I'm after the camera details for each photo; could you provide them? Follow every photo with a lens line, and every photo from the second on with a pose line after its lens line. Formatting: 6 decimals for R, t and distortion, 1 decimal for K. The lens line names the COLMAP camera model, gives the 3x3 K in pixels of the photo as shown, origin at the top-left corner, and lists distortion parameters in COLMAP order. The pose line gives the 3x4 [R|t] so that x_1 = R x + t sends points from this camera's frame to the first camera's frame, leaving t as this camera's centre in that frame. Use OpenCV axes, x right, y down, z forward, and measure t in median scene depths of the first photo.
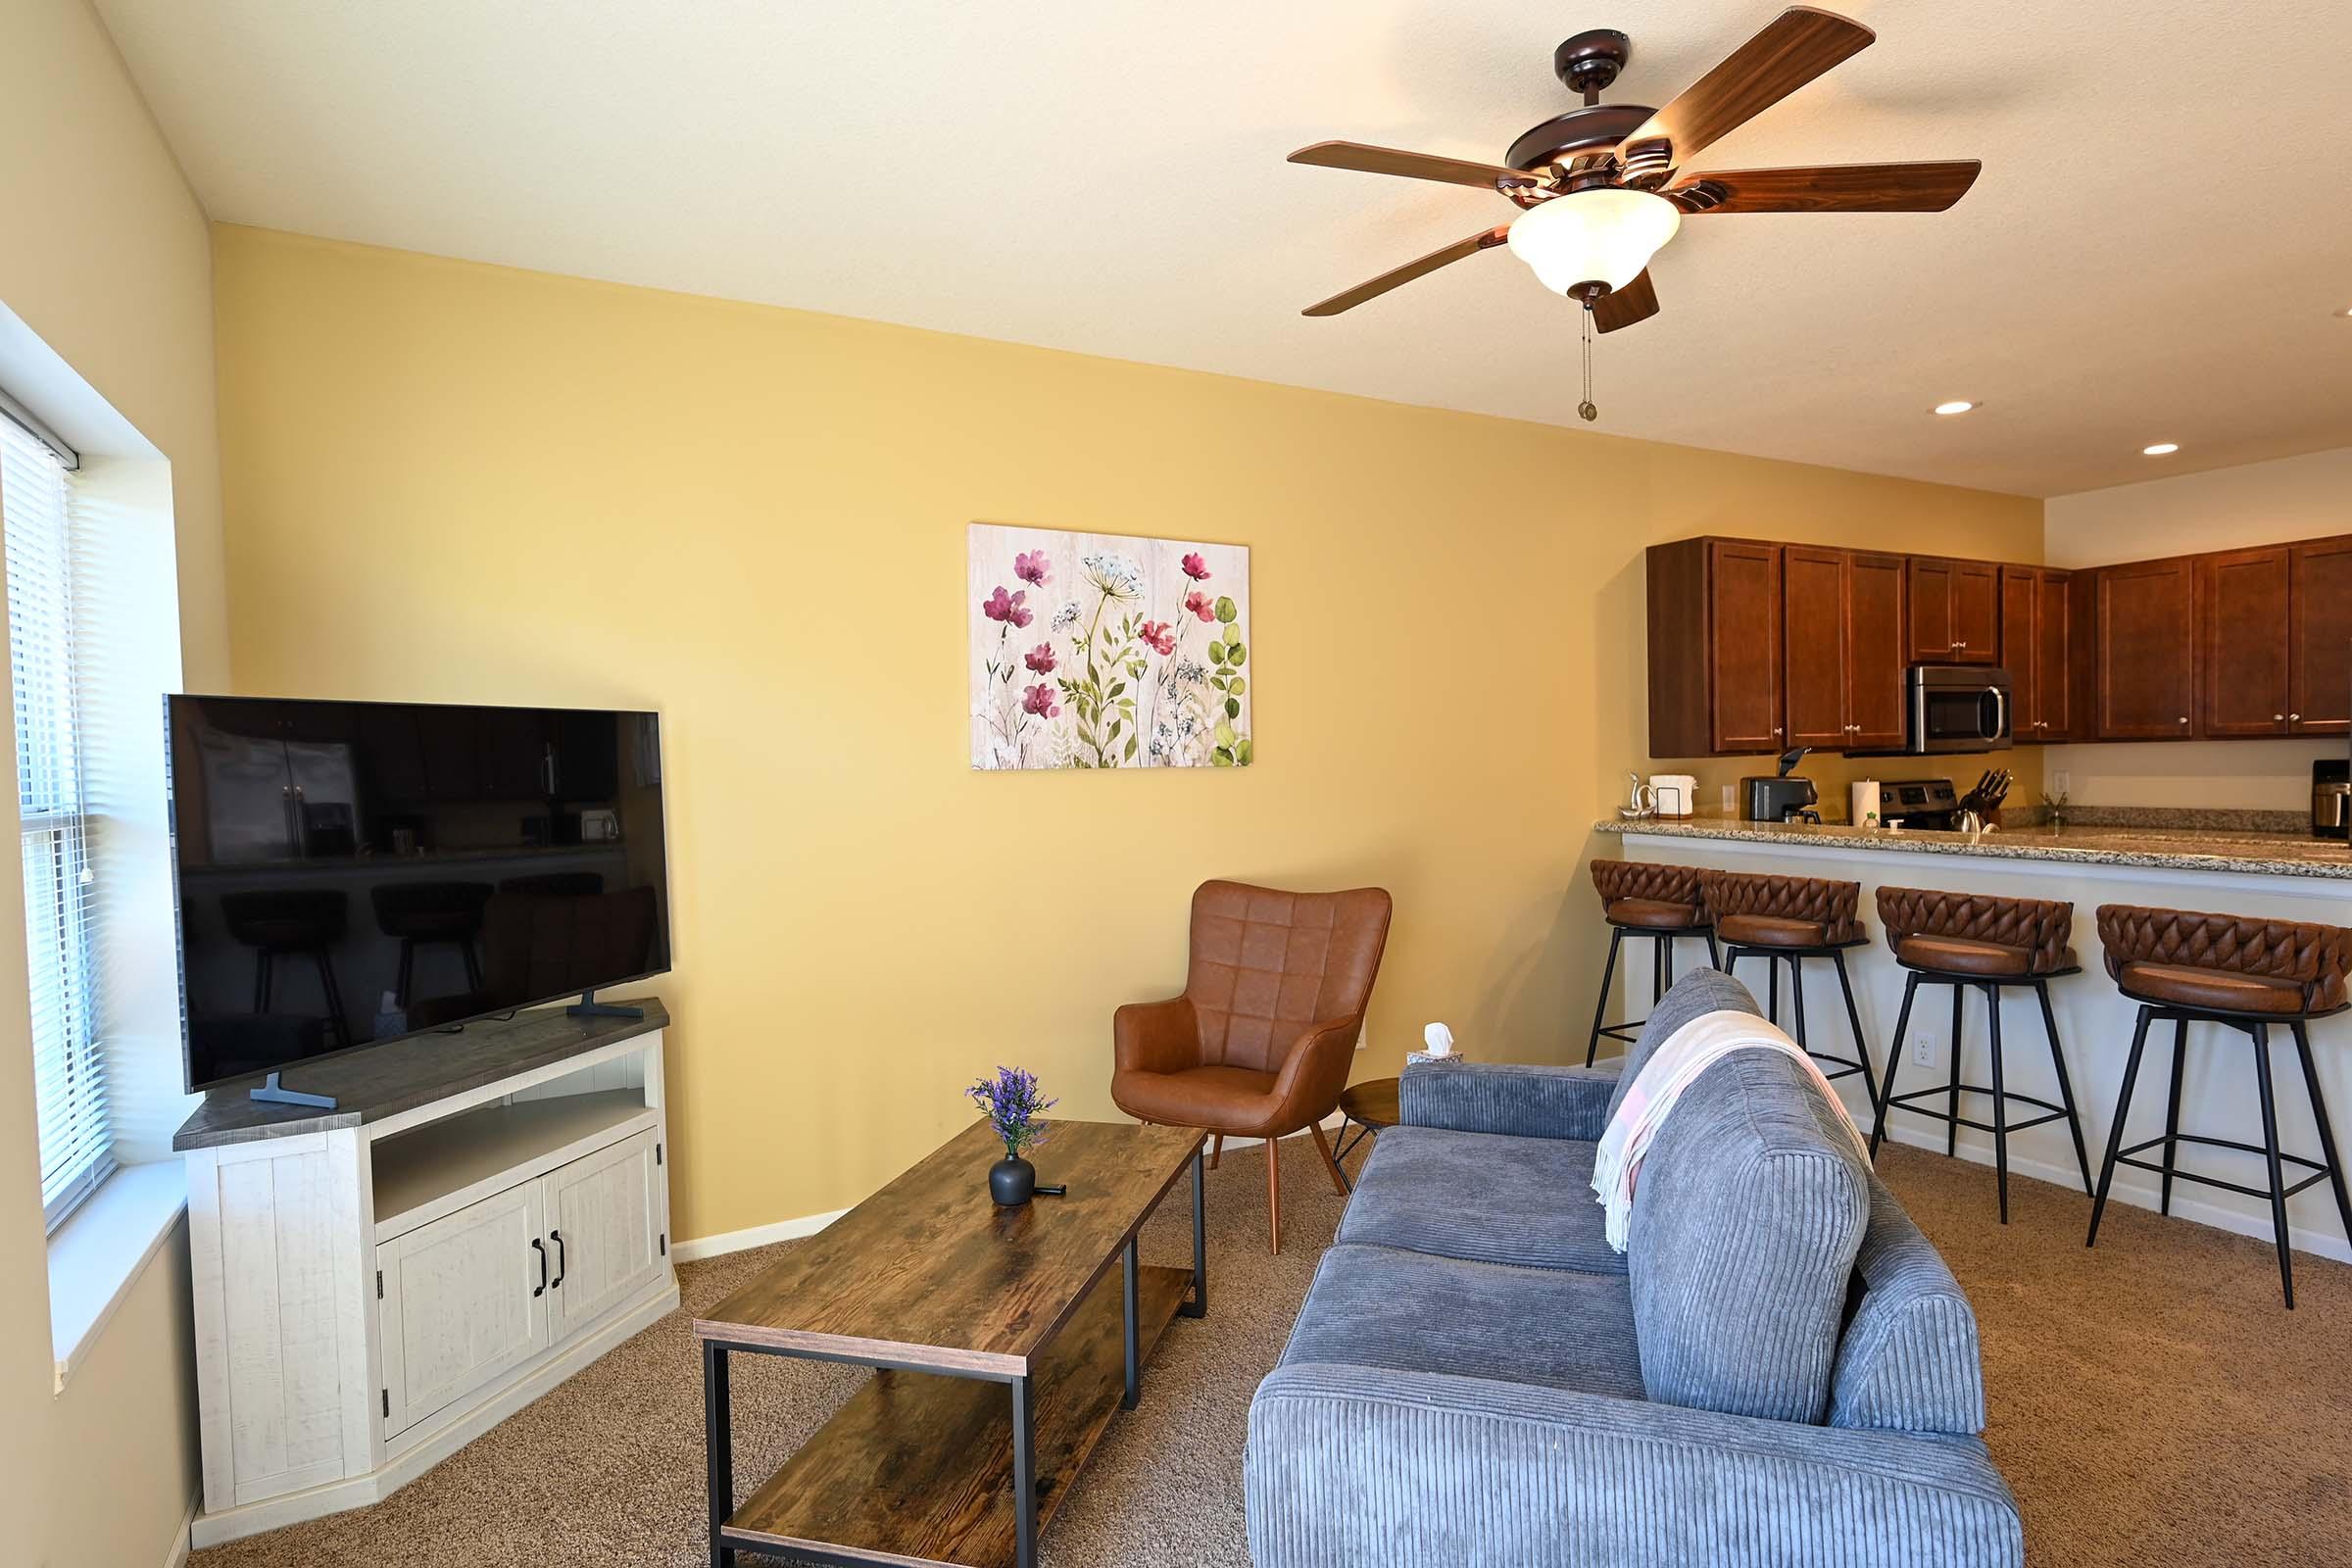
lens RADIAL K [[1220.2, 0, 1178.4], [0, 1220.2, 792.4], [0, 0, 1]] dist [-0.002078, 0.000281]
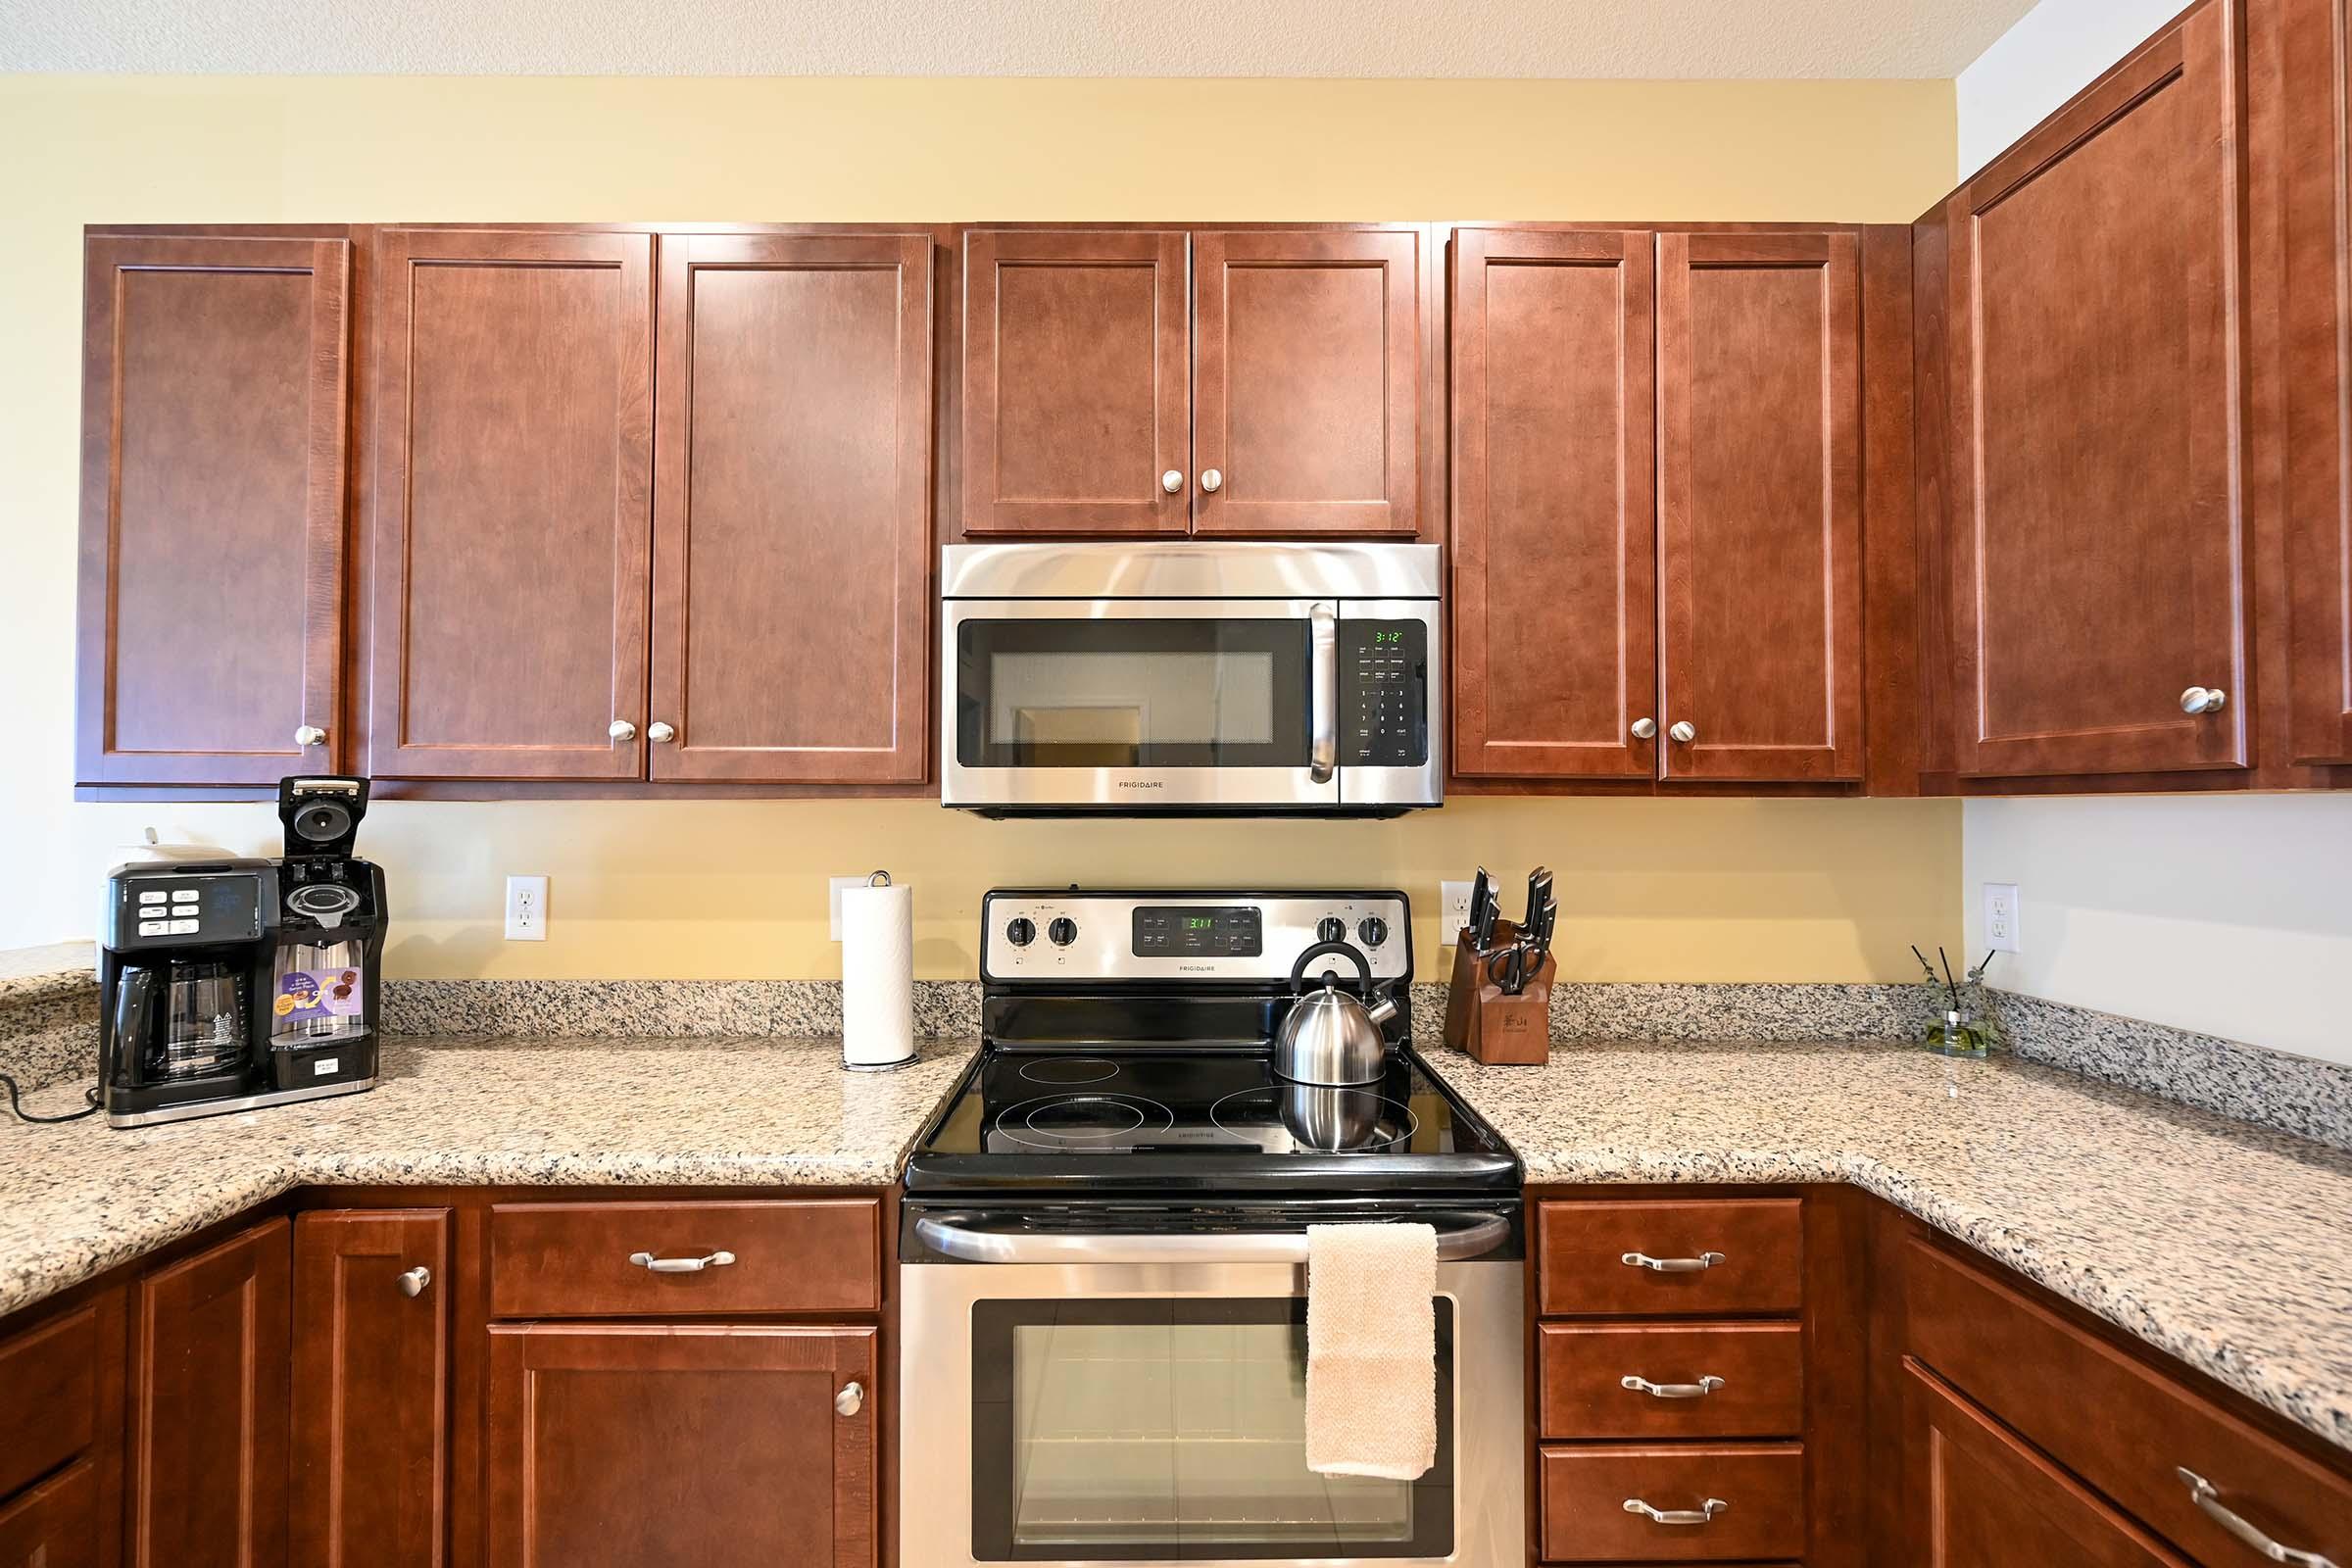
lens RADIAL K [[1038.5, 0, 1171.4], [0, 1038.5, 790.5], [0, 0, 1]] dist [0.001435, 0.000229]
pose [[0.879862, 0.015988, -0.474960, 0.858356], [-0.036262, 0.998779, -0.033554, -0.032333], [0.473844, 0.046746, 0.879367, 0.848695]]
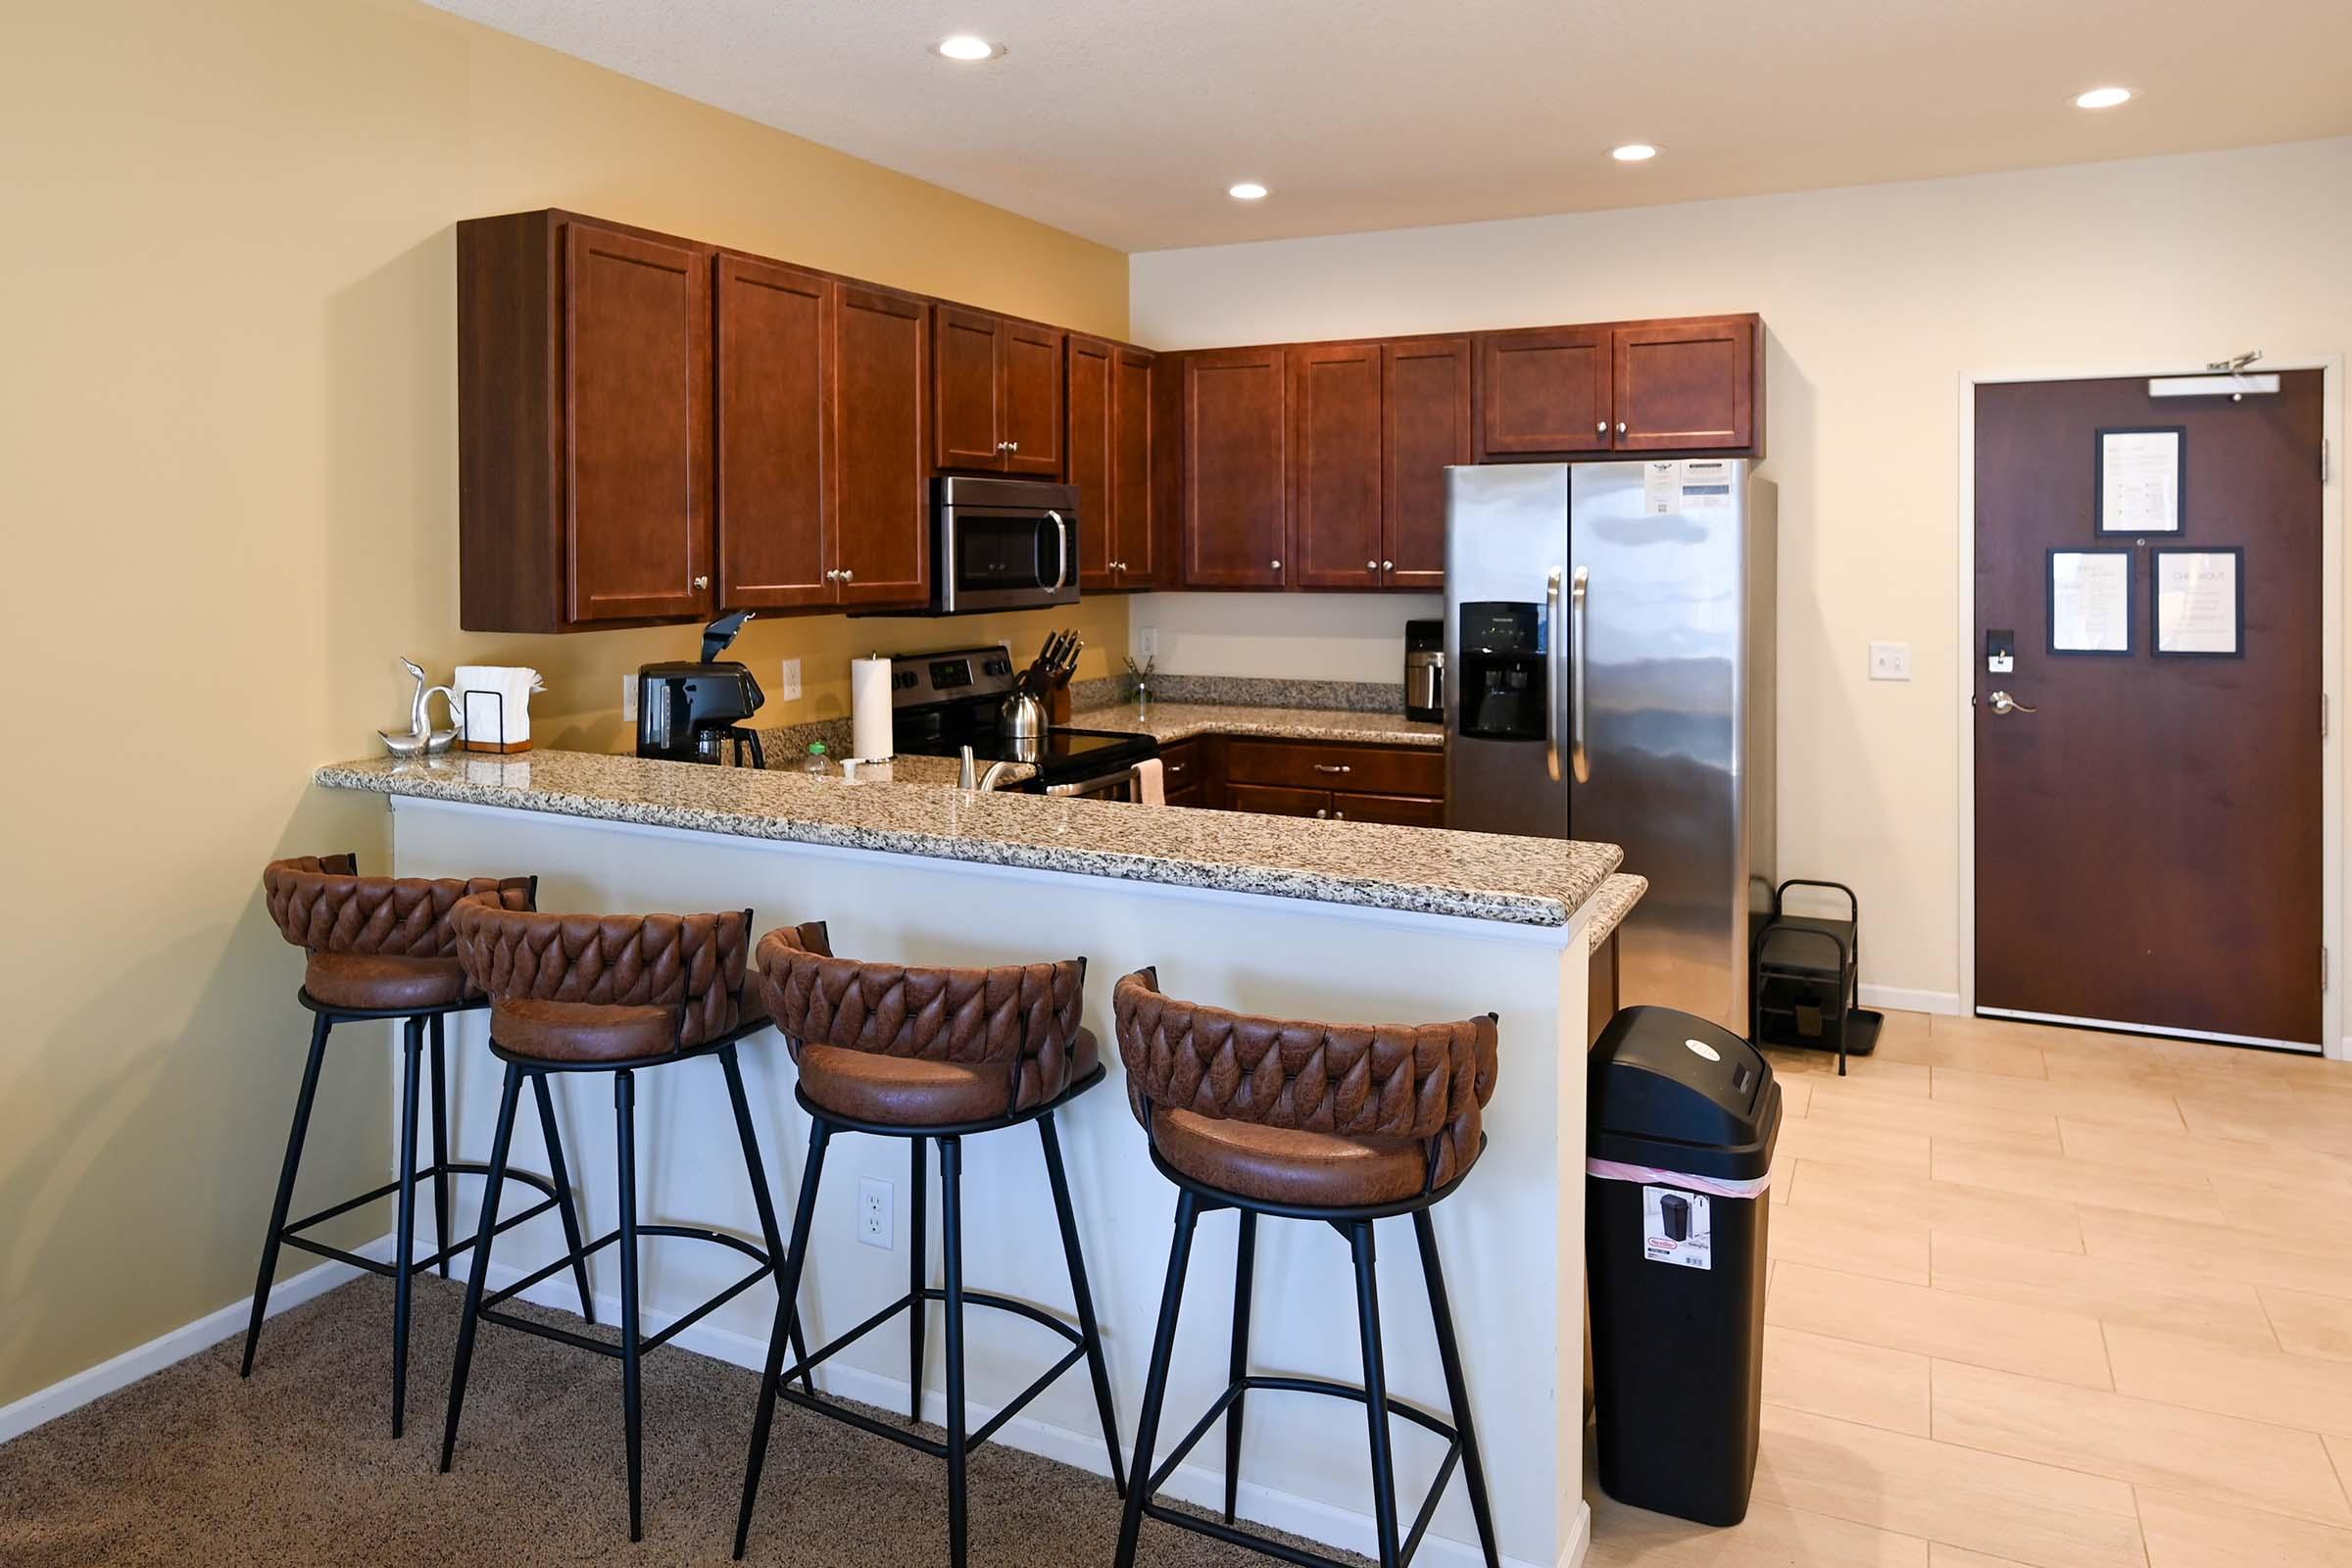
lens RADIAL K [[1560.8, 0, 1177.6], [0, 1560.8, 556.2], [0, 0, 1]] dist [0.002506, 0.000728]
pose [[0.816357, 0.017280, 0.577290, 0.257367], [0.001653, 0.999478, -0.032256, -0.038315], [-0.577546, 0.027287, 0.815902, 0.293331]]
